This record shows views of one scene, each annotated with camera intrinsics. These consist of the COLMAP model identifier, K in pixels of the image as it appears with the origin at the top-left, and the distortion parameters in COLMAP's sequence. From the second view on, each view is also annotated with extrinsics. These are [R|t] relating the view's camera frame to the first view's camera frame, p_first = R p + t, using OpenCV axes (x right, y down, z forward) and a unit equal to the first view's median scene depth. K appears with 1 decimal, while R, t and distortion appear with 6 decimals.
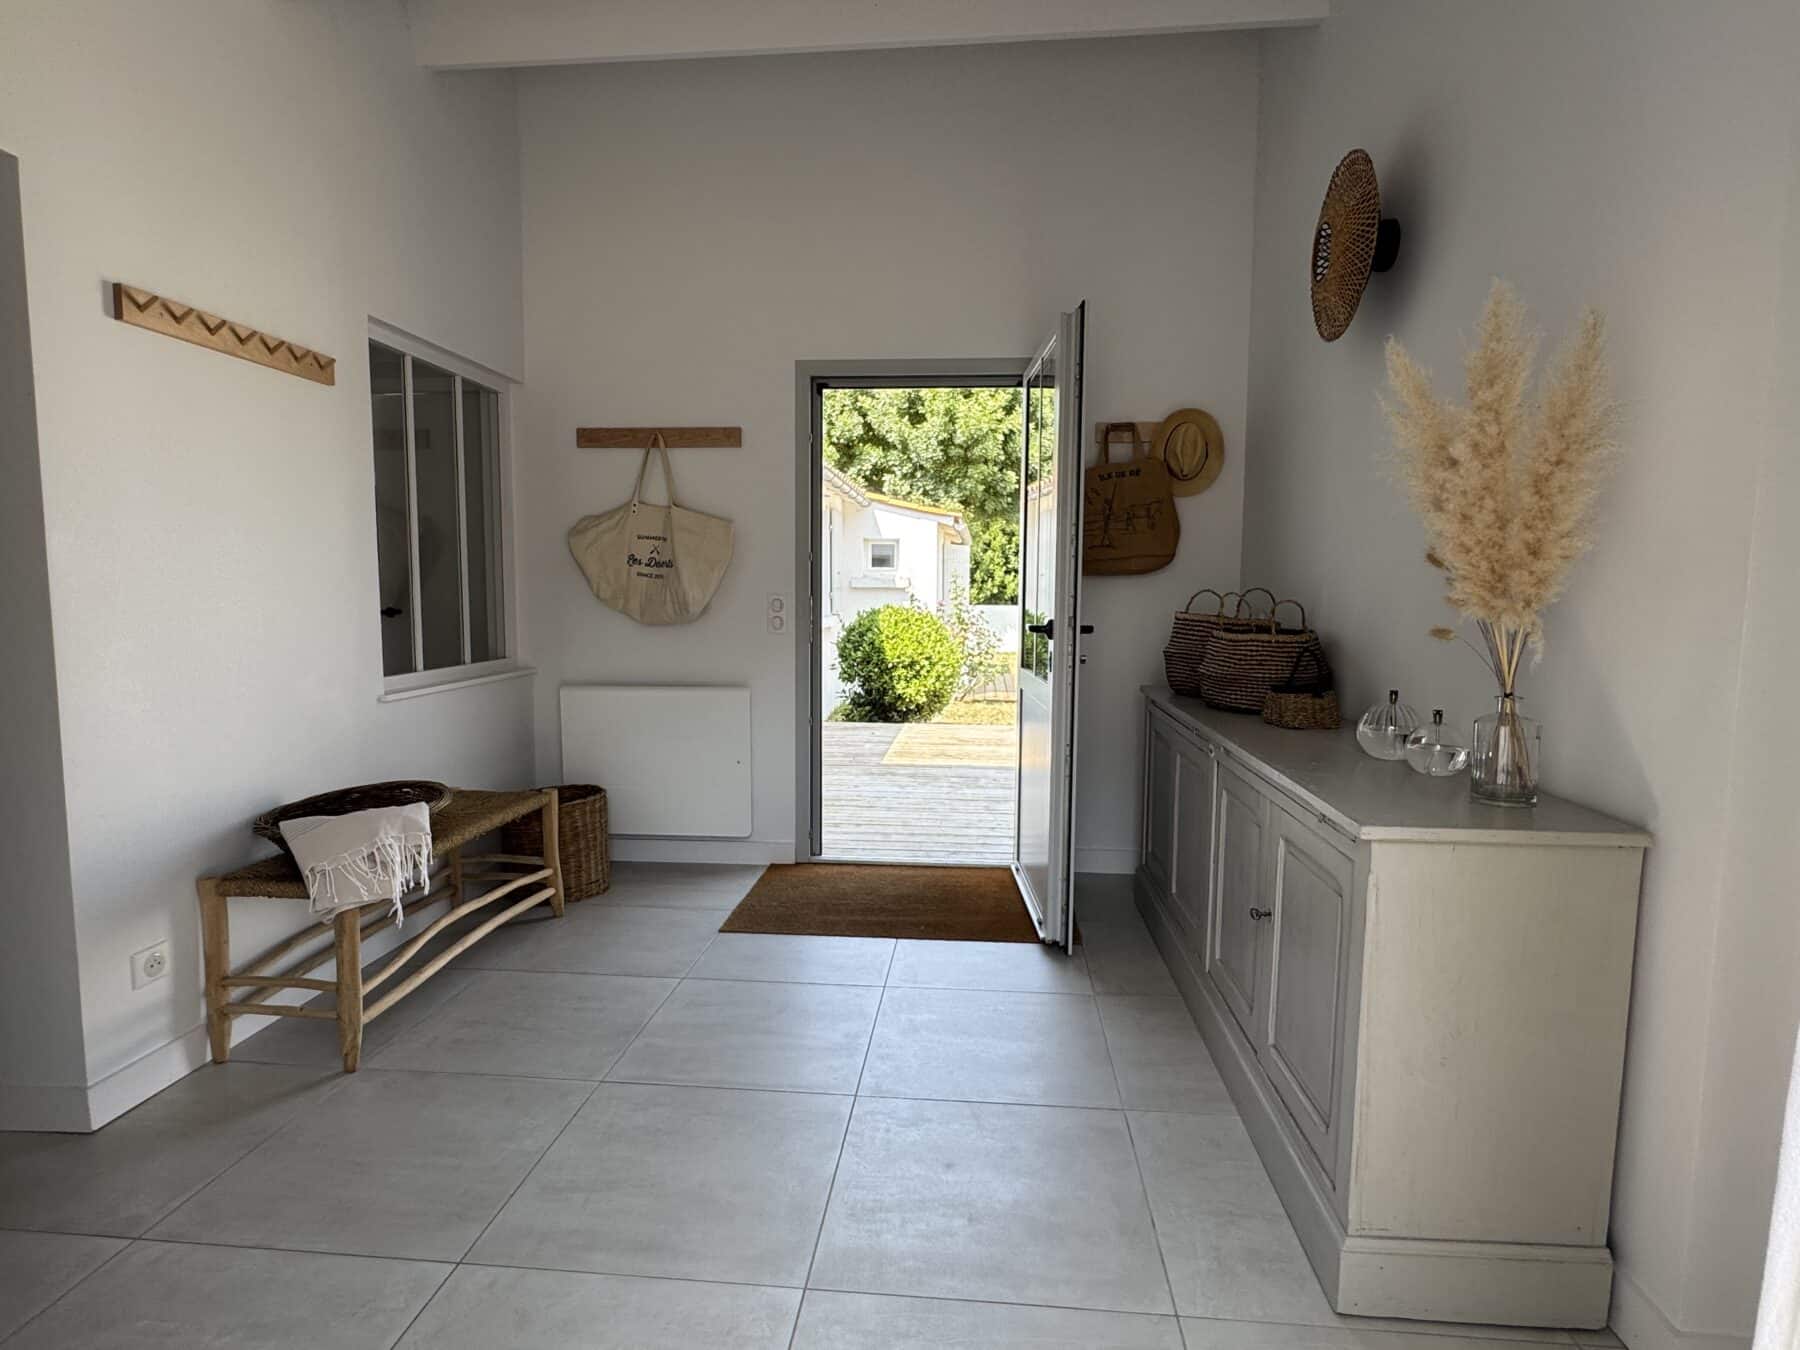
lens RADIAL K [[946.8, 0, 900.5], [0, 946.8, 673.3], [0, 0, 1]] dist [-0.001944, -0.000229]
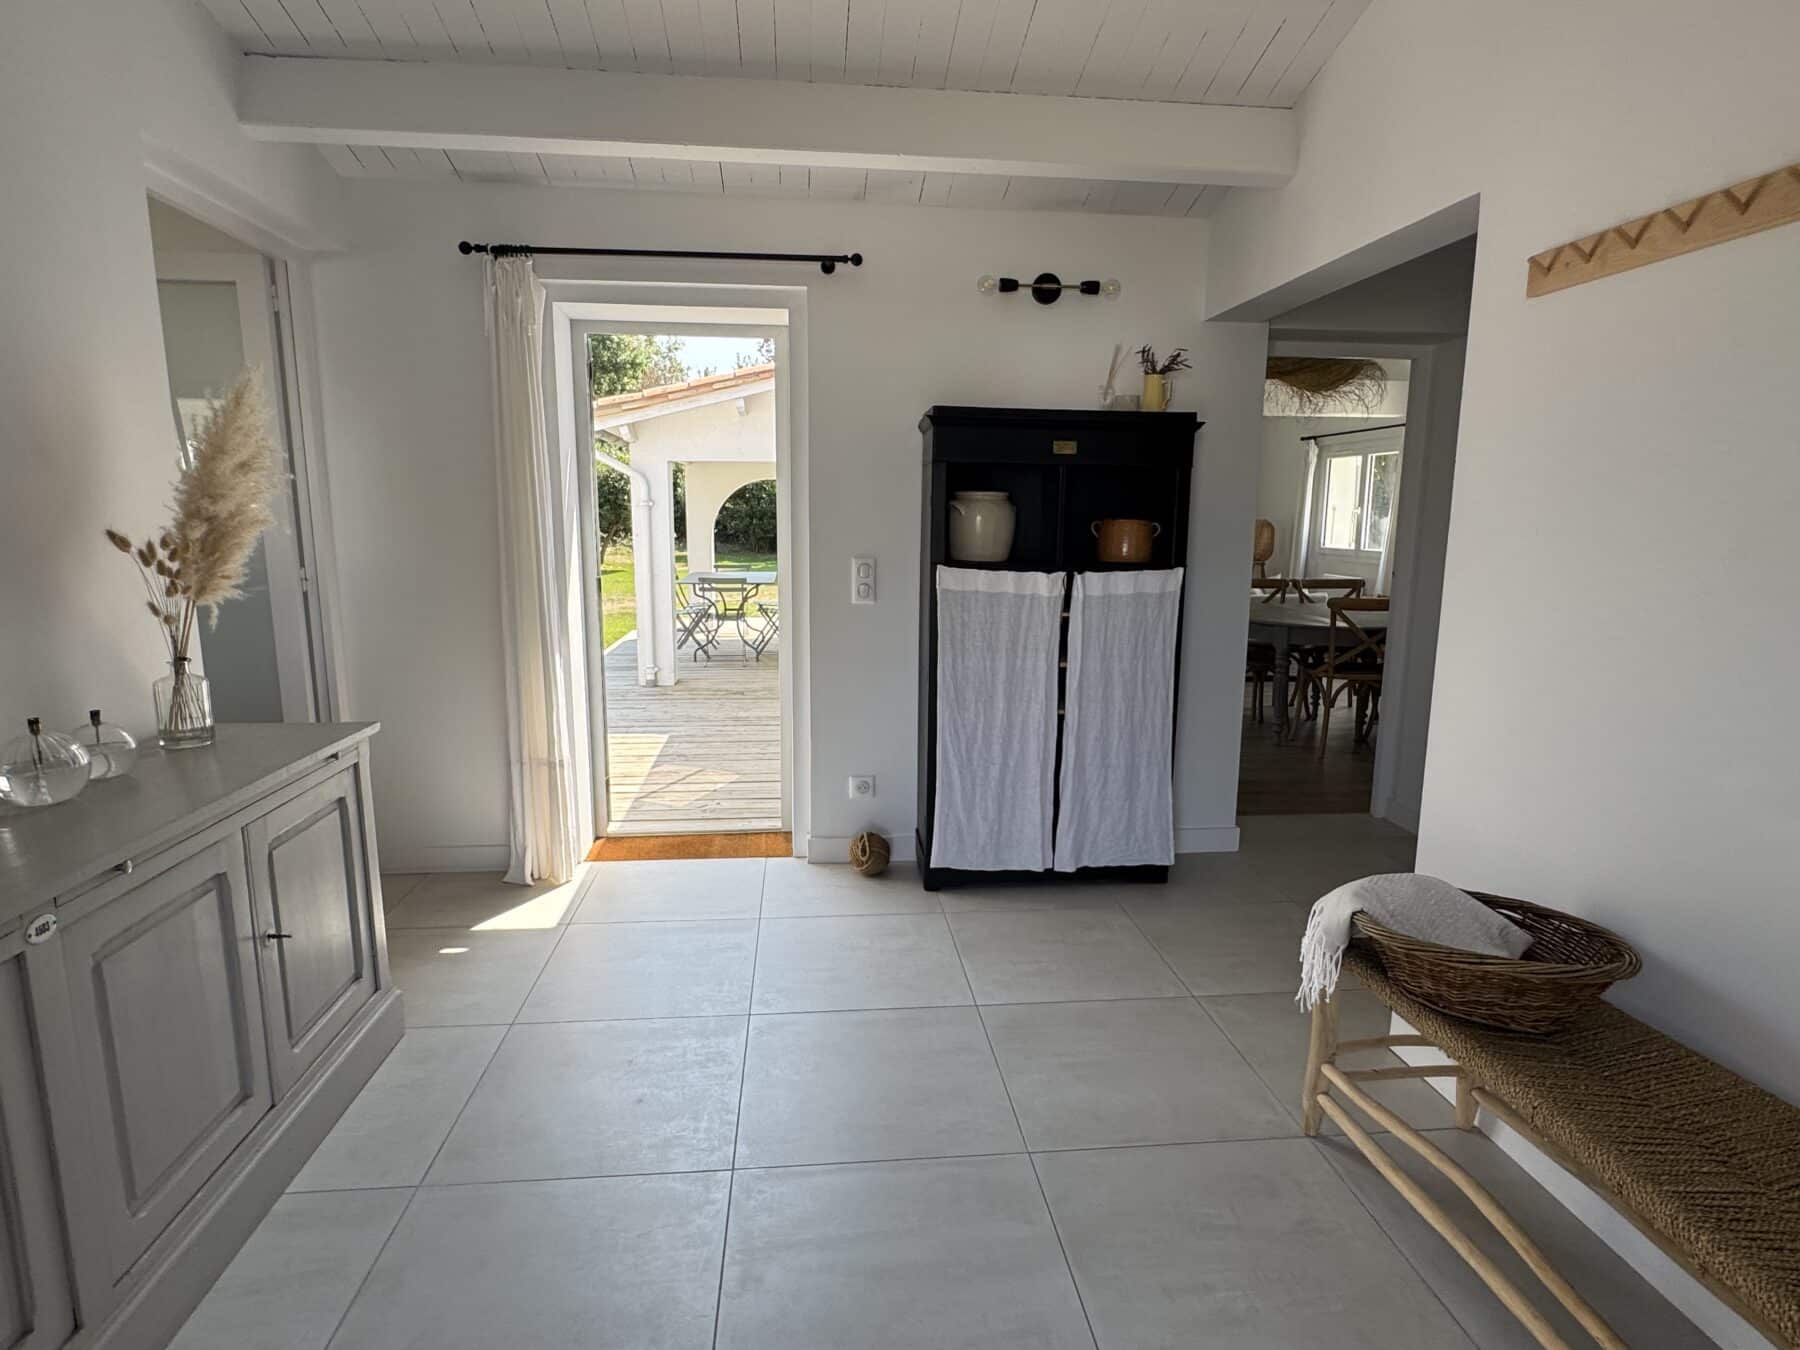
lens RADIAL K [[946.8, 0, 895.2], [0, 946.8, 675.5], [0, 0, 1]] dist [-0.001944, -0.000229]
pose [[-0.981982, 0.021942, -0.187695, -0.041591], [-0.028465, 0.964729, 0.261701, -0.234552], [0.186817, 0.262328, -0.946722, 1.793175]]
